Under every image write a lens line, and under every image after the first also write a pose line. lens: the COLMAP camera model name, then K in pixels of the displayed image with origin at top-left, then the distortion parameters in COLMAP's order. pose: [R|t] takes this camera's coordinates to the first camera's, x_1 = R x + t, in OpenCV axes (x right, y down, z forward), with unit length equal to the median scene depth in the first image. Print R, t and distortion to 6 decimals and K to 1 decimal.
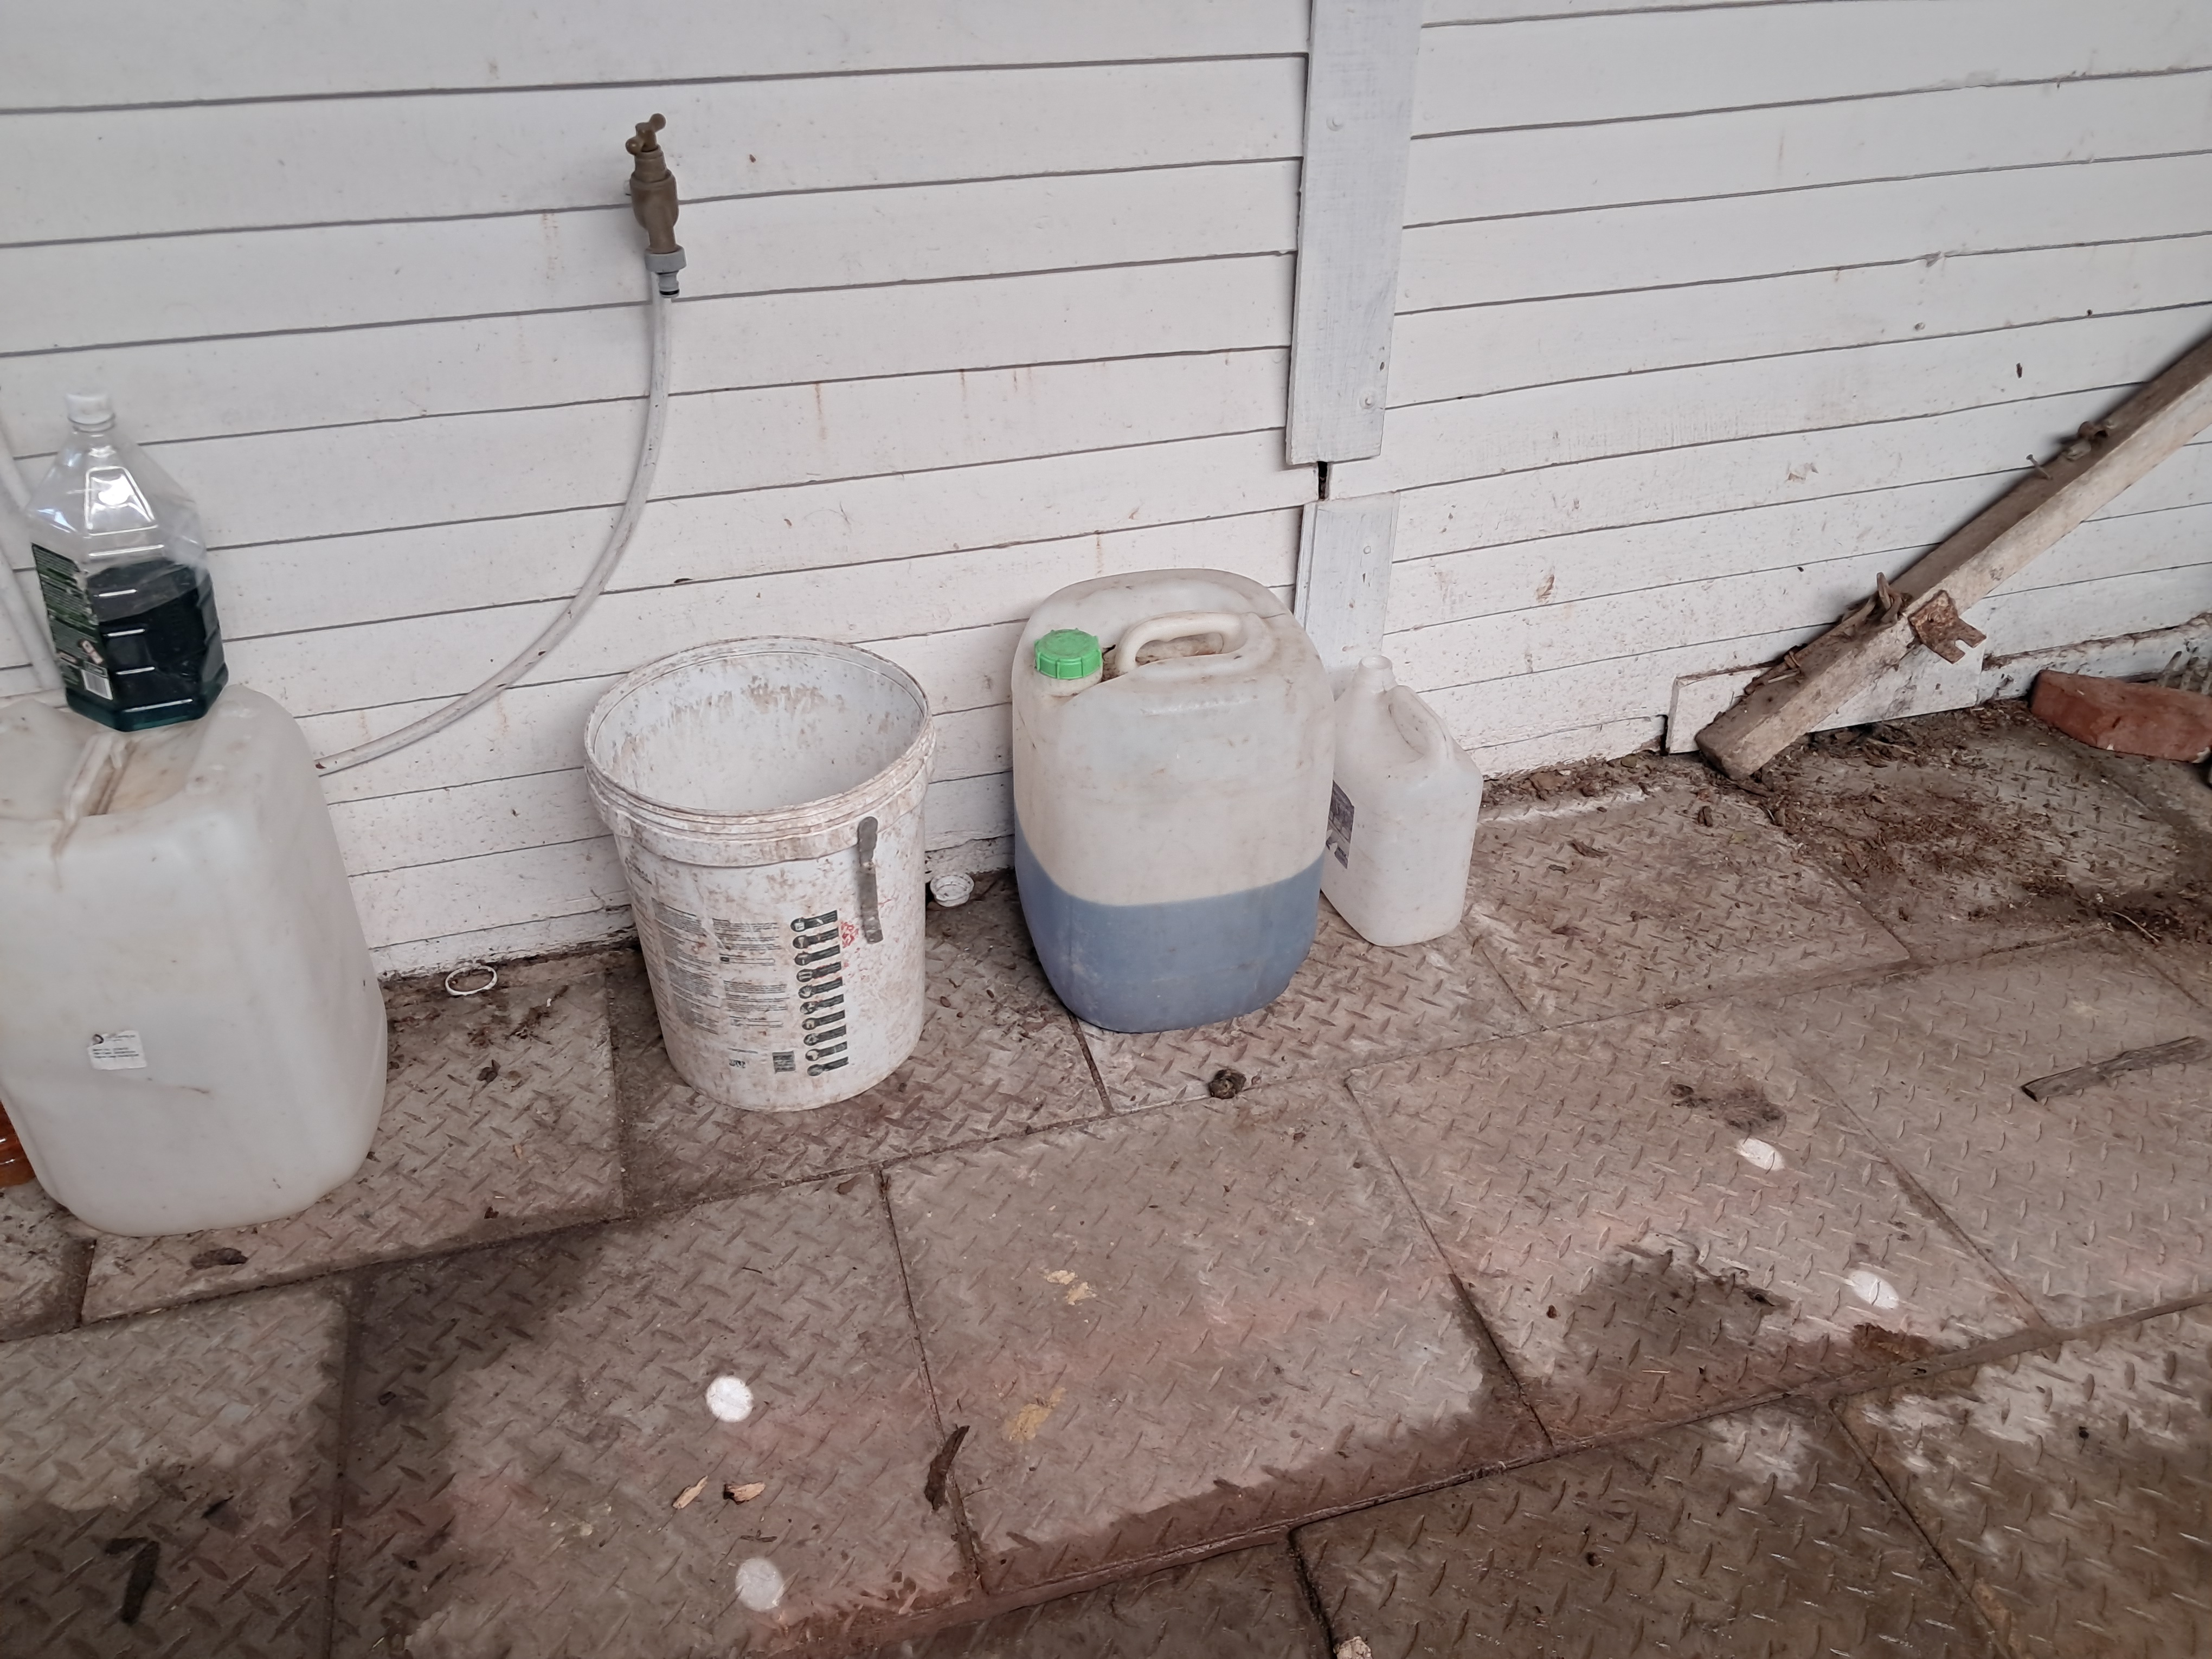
lens RADIAL K [[1760.7, 0, 1106.0], [0, 1760.7, 829.5], [0, 0, 1]] dist [-0.003990, 0.012067]
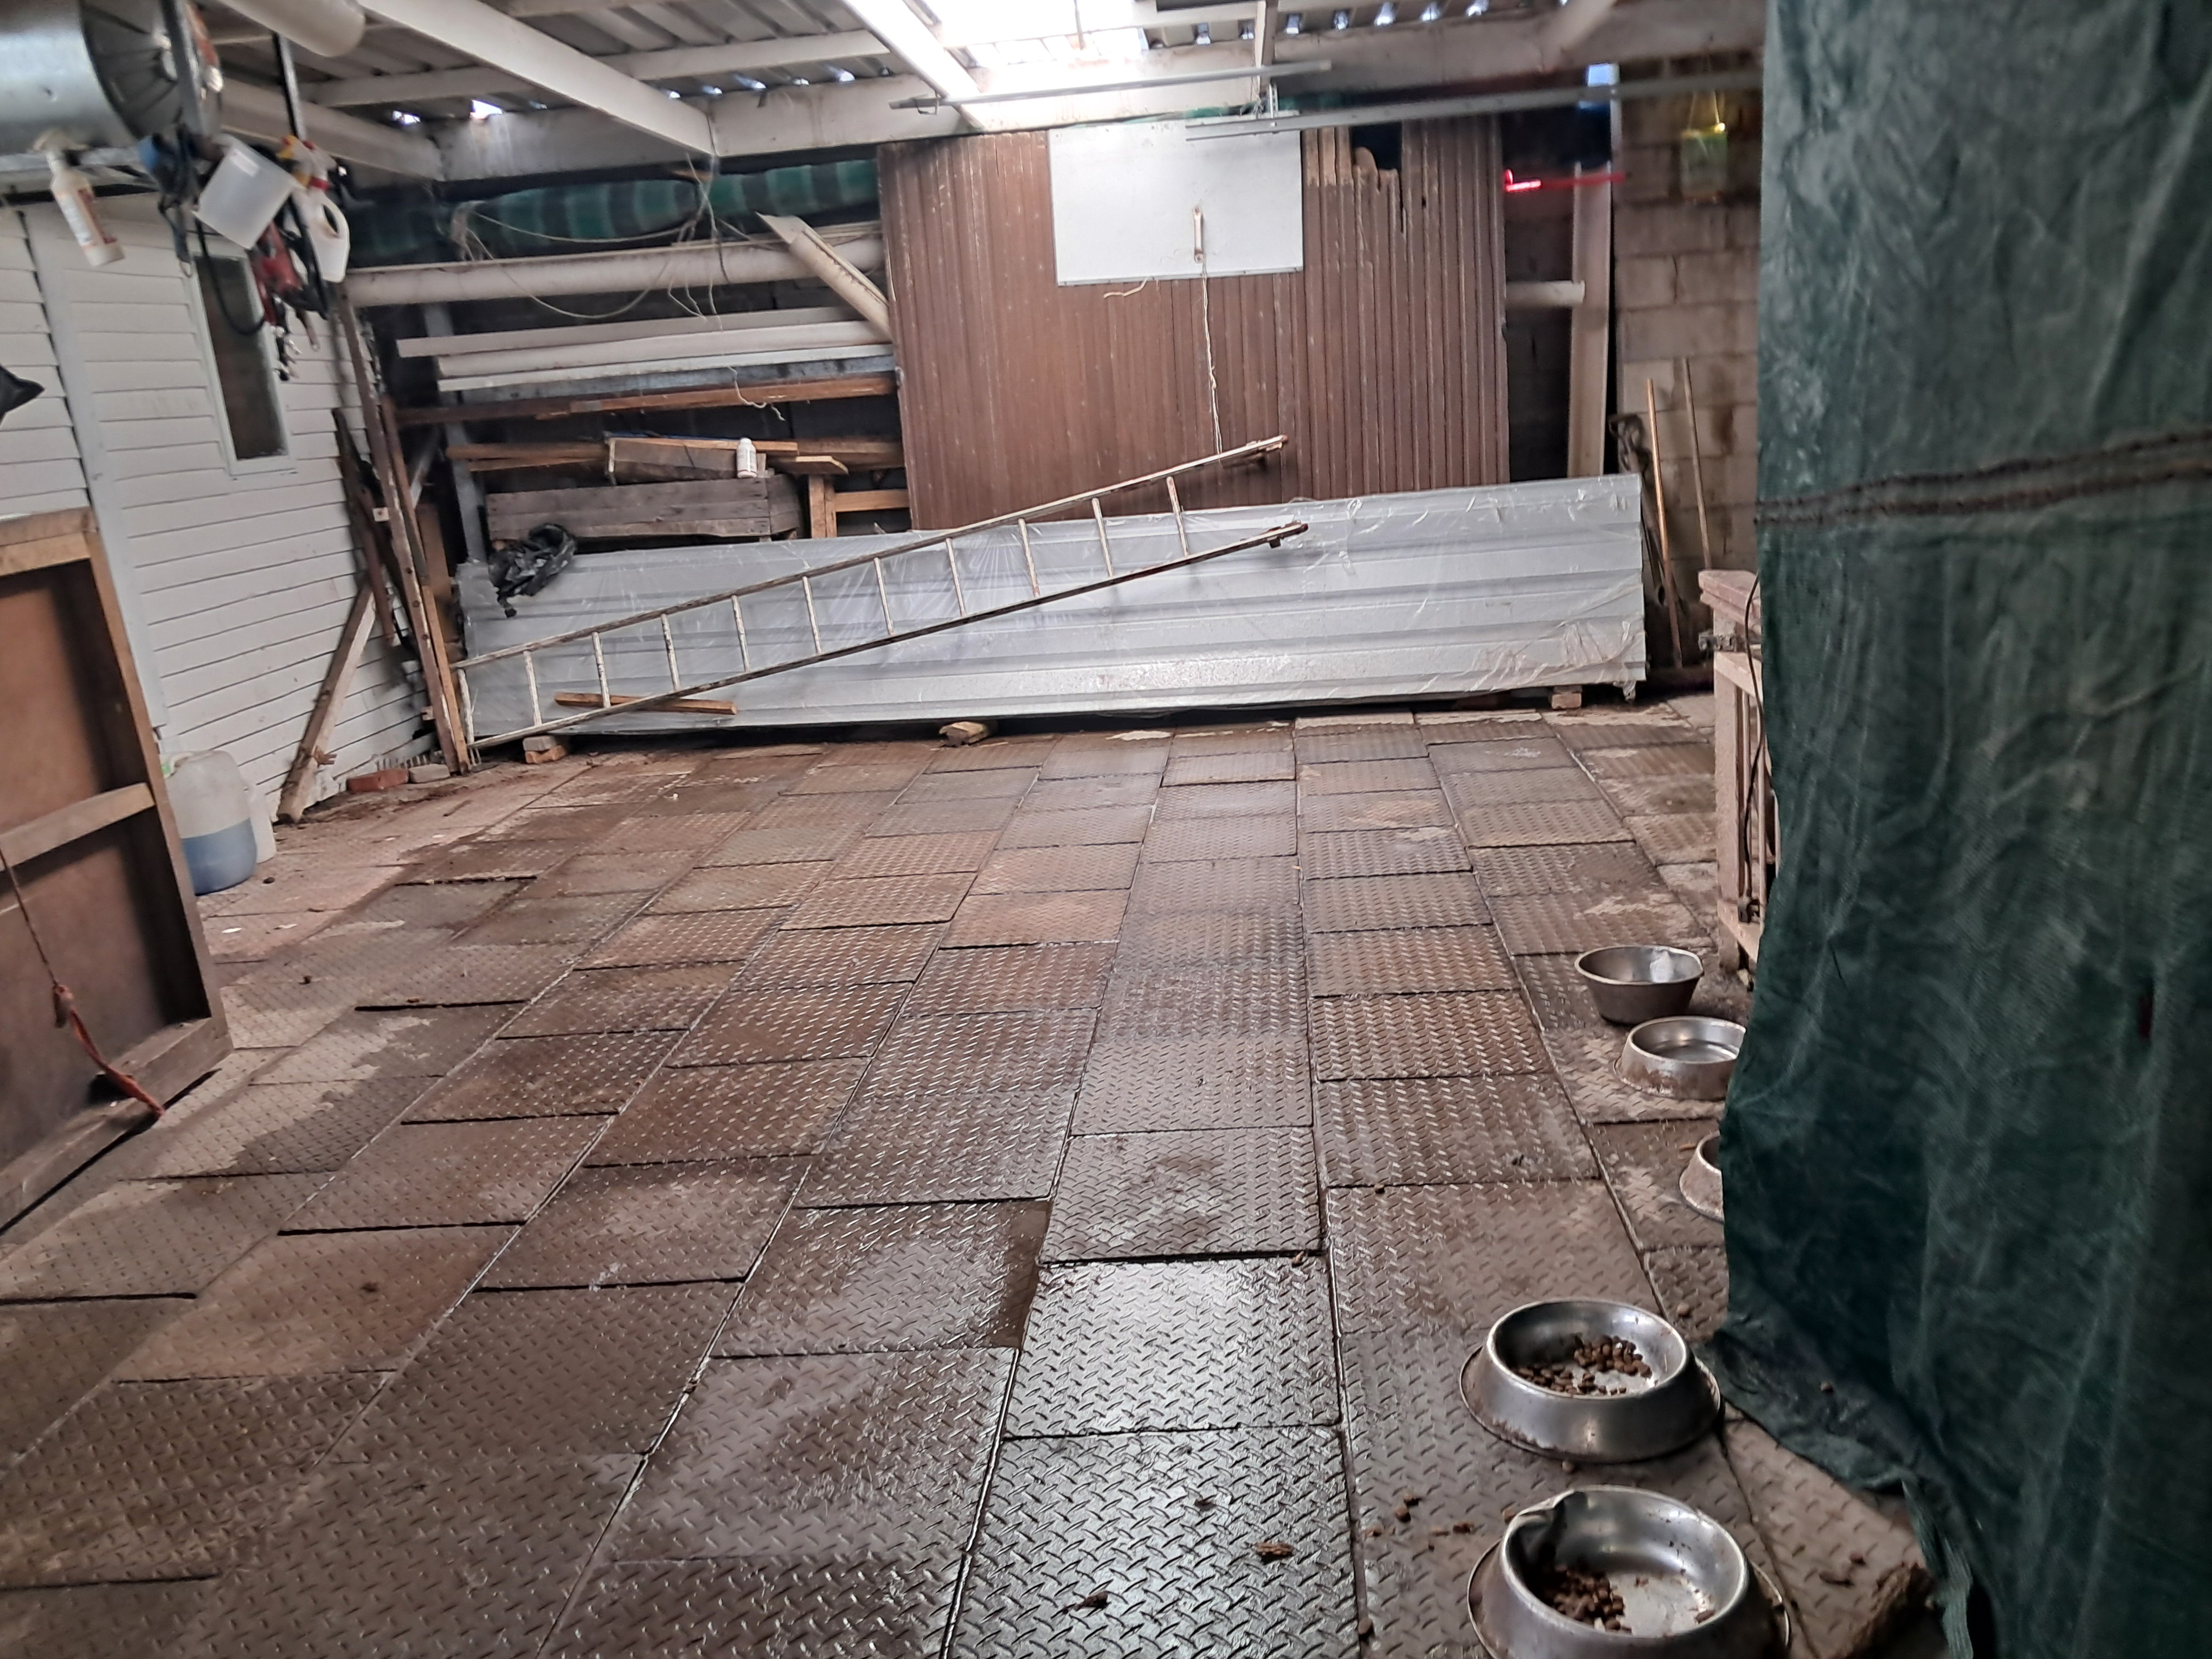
lens RADIAL K [[1760.7, 0, 1106.0], [0, 1760.7, 829.5], [0, 0, 1]] dist [-0.003990, 0.012067]
pose [[0.370794, -0.281558, 0.885007, -1.708238], [0.589841, 0.807460, 0.009759, 0.737515], [-0.717356, 0.518395, 0.465476, -1.278935]]
